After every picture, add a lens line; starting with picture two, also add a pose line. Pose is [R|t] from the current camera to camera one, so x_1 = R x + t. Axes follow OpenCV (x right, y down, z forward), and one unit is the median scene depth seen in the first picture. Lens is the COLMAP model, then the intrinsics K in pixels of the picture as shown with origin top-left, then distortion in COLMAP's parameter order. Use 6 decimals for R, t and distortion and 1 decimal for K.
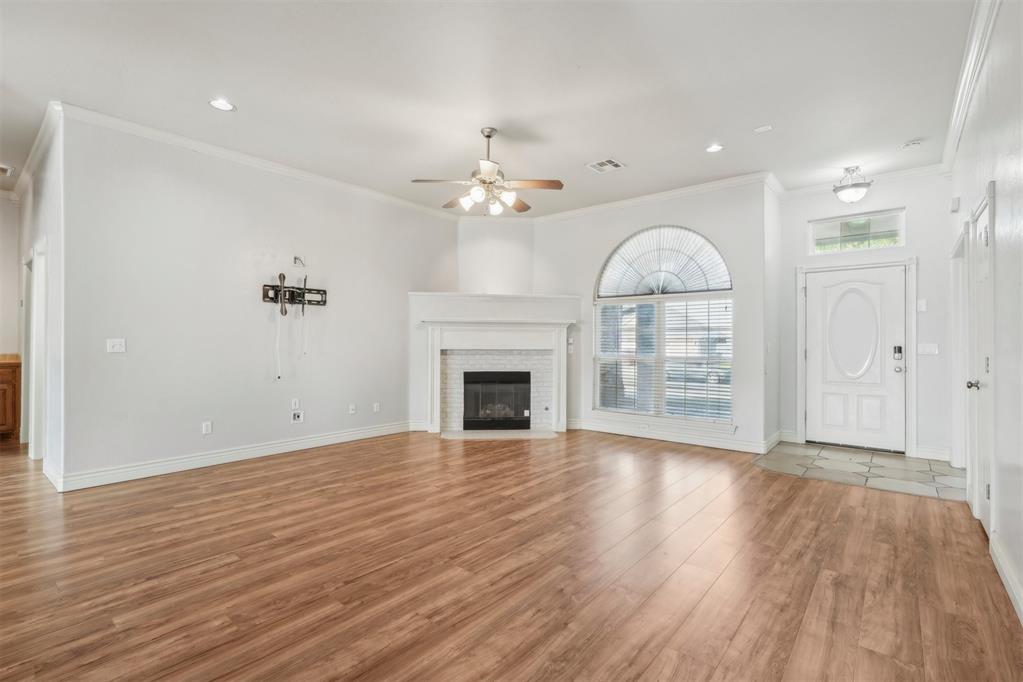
lens RADIAL K [[466.2, 0, 507.9], [0, 466.2, 337.4], [0, 0, 1]] dist [-0.013739, 0.006366]
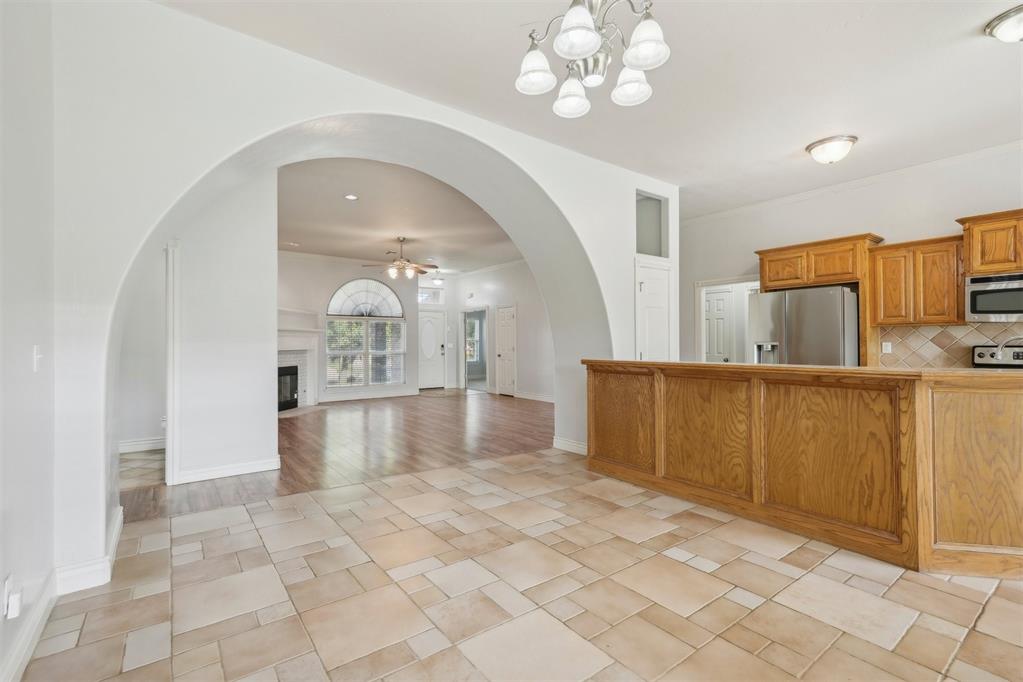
lens RADIAL K [[466.2, 0, 505.4], [0, 466.2, 335.7], [0, 0, 1]] dist [-0.013739, 0.006366]
pose [[0.225532, 0.007132, 0.974210, -1.510127], [-0.006098, 0.999964, -0.005909, -0.016049], [-0.974217, -0.004608, 0.225567, 0.102437]]
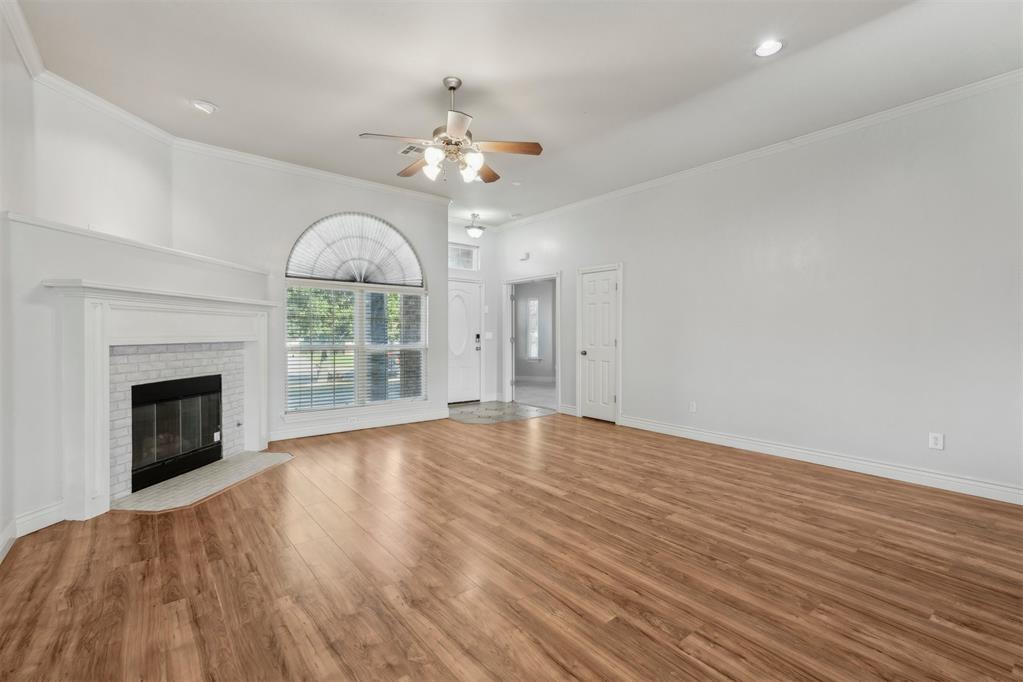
lens RADIAL K [[466.2, 0, 505.7], [0, 466.2, 336.6], [0, 0, 1]] dist [-0.013739, 0.006366]
pose [[0.186961, -0.011188, 0.982304, -0.695782], [-0.012487, 0.999827, 0.013764, 0.004844], [-0.982288, -0.014839, 0.186789, 0.602959]]
